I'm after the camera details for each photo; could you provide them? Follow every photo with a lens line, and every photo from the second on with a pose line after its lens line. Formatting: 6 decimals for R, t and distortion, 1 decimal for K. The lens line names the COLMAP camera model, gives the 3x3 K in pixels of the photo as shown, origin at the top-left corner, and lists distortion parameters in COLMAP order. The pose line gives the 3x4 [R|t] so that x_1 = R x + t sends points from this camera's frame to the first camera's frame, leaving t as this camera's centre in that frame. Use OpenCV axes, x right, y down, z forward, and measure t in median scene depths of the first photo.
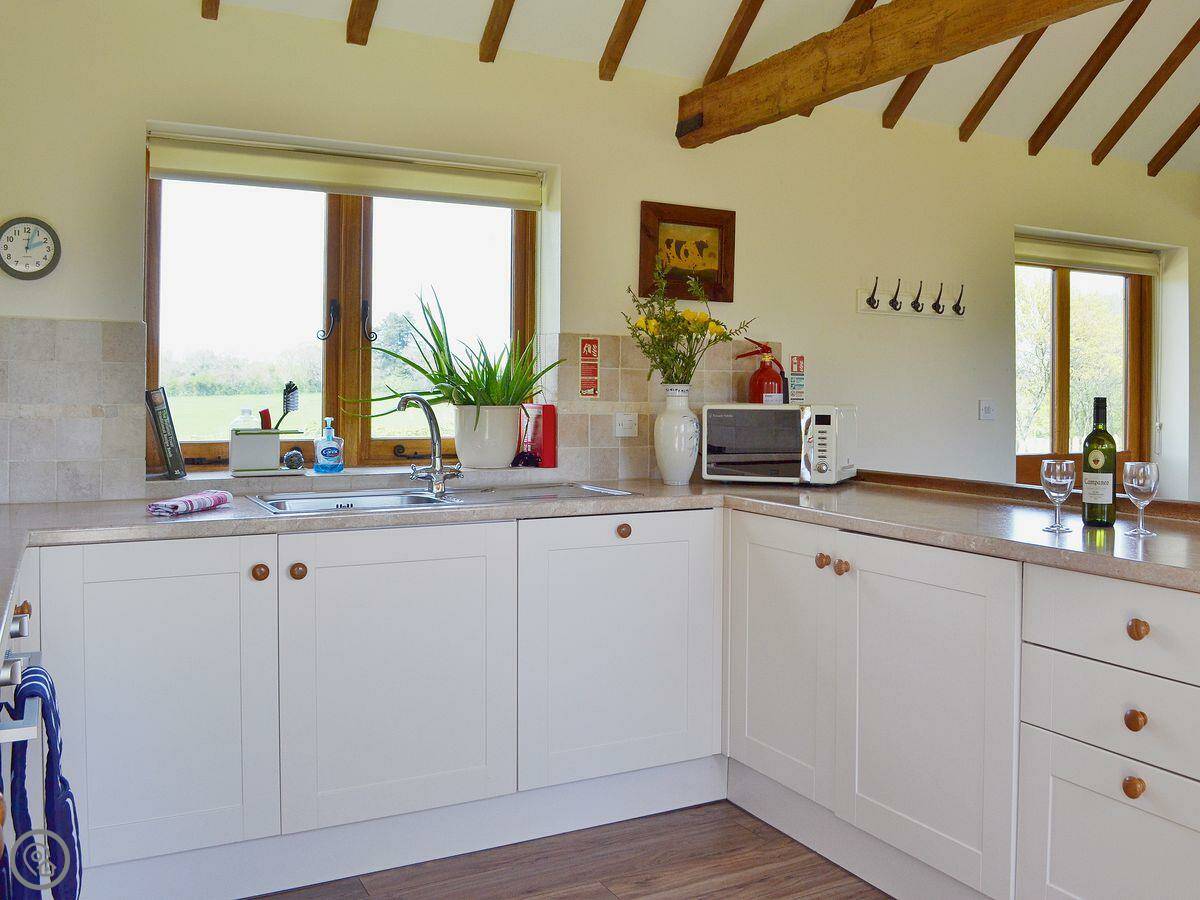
lens RADIAL K [[1133.3, 0, 595.2], [0, 1133.3, 445.0], [0, 0, 1]] dist [-0.008100, -0.194765]
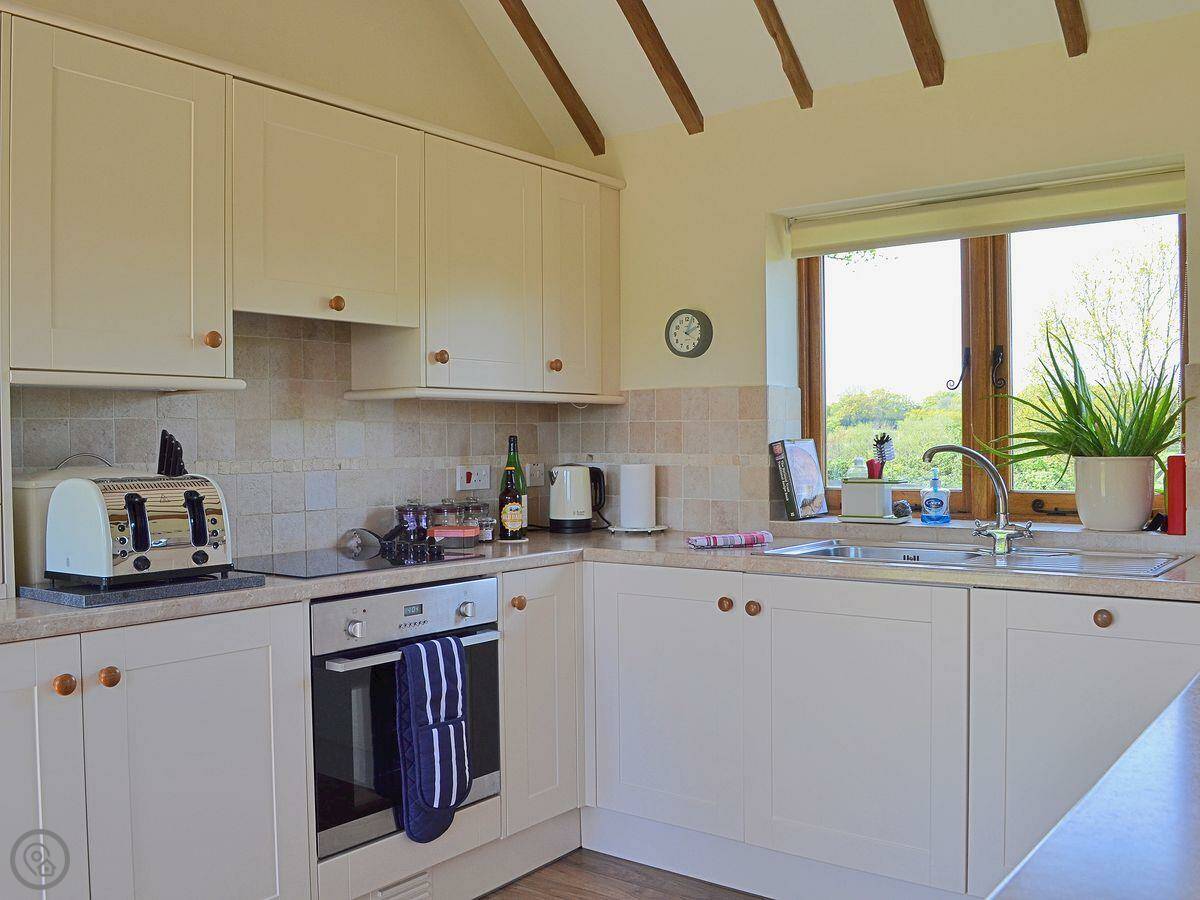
lens RADIAL K [[1133.3, 0, 595.2], [0, 1133.3, 445.0], [0, 0, 1]] dist [-0.008100, -0.194765]
pose [[0.378168, -0.004314, -0.925727, 0.545311], [-0.026577, 0.999526, -0.015515, -0.020327], [0.925355, 0.030470, 0.377874, 0.339327]]
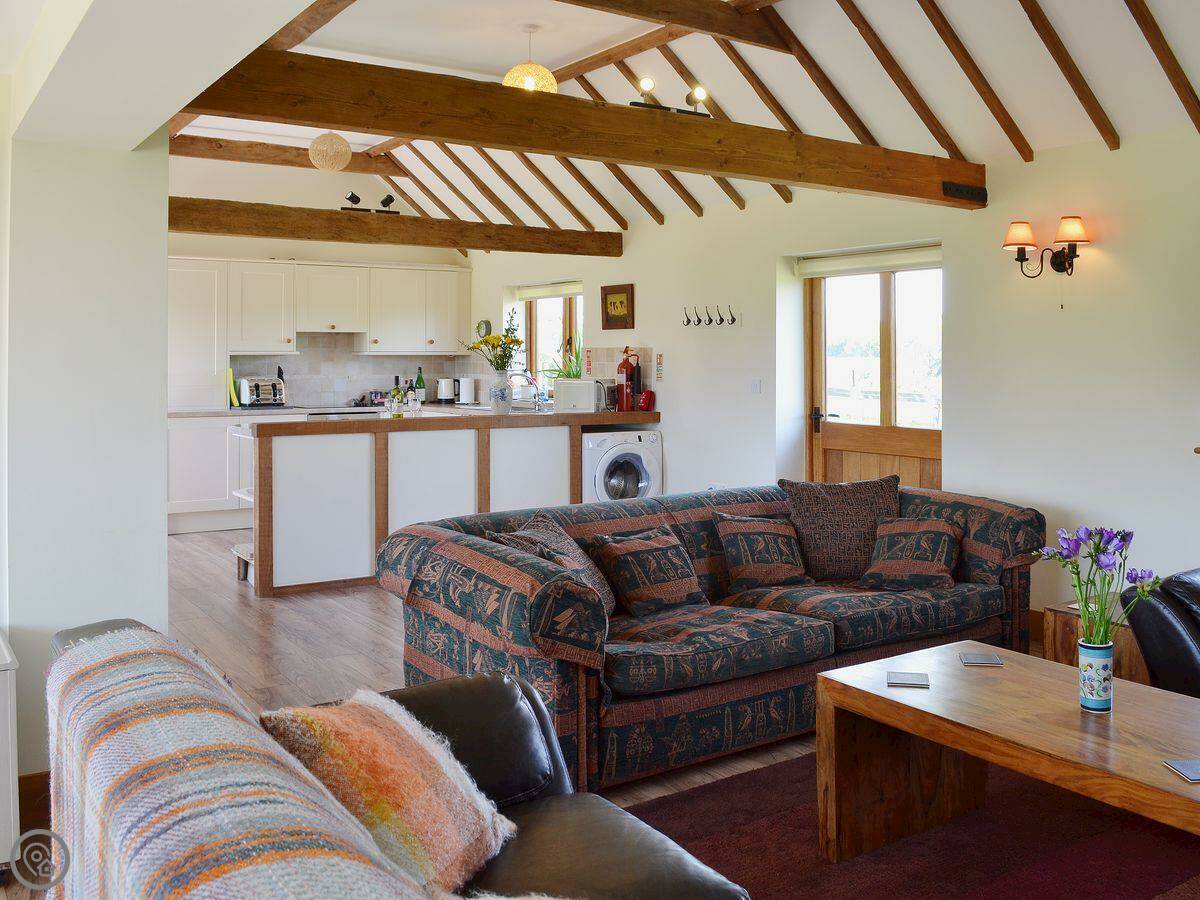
lens RADIAL K [[1133.3, 0, 595.2], [0, 1133.3, 445.0], [0, 0, 1]] dist [-0.008100, -0.194765]
pose [[0.041845, 0.073236, -0.996436, 2.784465], [-0.041641, 0.996571, 0.071497, -0.079652], [0.998256, 0.038501, 0.044751, 1.106734]]
